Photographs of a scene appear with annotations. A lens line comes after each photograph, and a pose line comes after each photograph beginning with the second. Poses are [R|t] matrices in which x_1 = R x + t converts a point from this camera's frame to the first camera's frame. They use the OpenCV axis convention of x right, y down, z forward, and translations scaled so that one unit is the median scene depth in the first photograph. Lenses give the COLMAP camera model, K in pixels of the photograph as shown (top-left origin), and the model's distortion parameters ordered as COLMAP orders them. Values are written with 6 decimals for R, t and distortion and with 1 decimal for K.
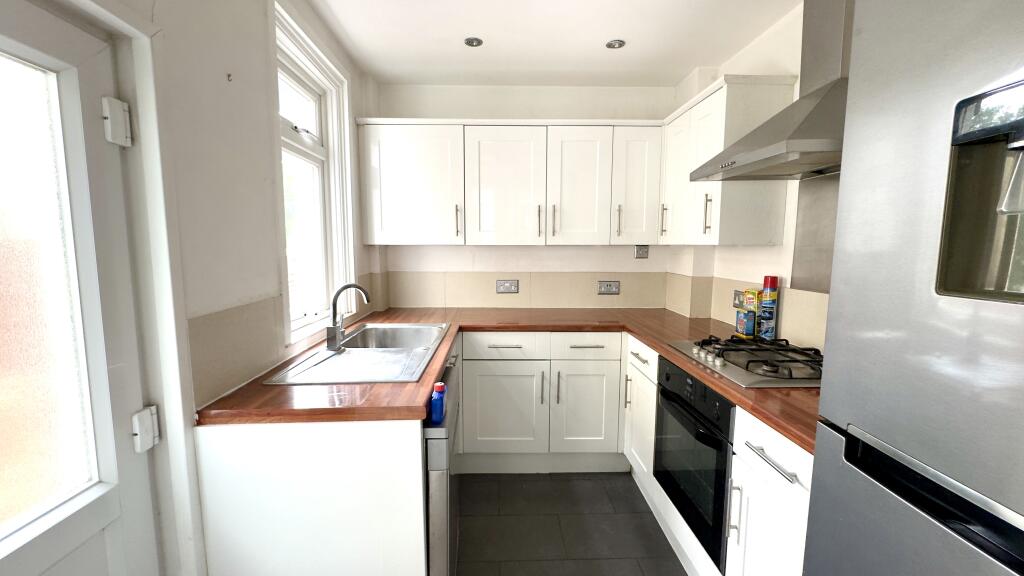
lens RADIAL K [[410.5, 0, 512.0], [0, 410.5, 288.0], [0, 0, 1]] dist [-0.000808, 0.000211]
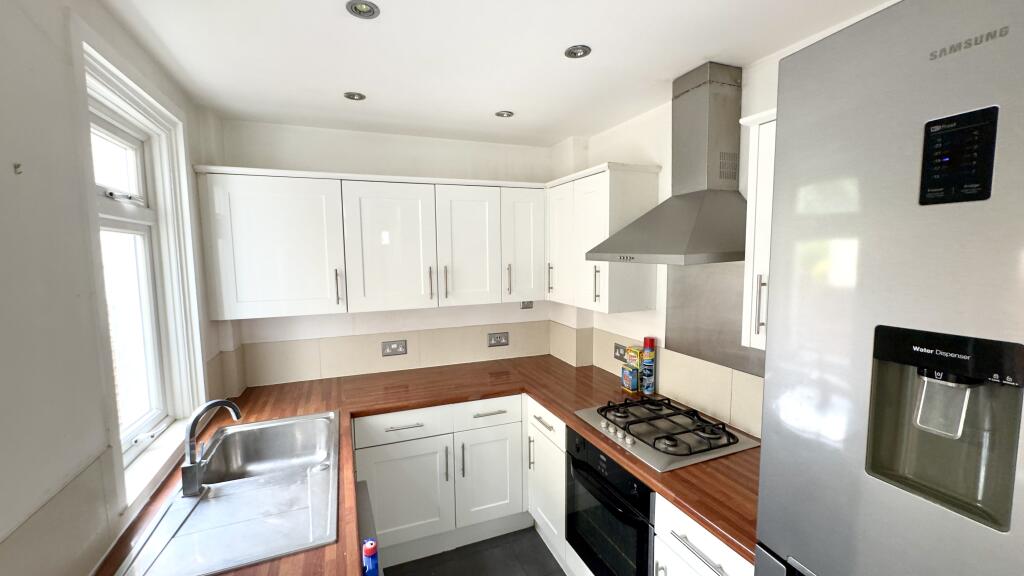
lens RADIAL K [[408.3, 0, 512.0], [0, 408.3, 288.0], [0, 0, 1]] dist [-0.000510, -0.002761]
pose [[0.936978, -0.045840, 0.346368, -0.095349], [0.049830, 0.998754, -0.002619, -0.156861], [-0.345817, 0.019714, 0.938095, 0.056865]]
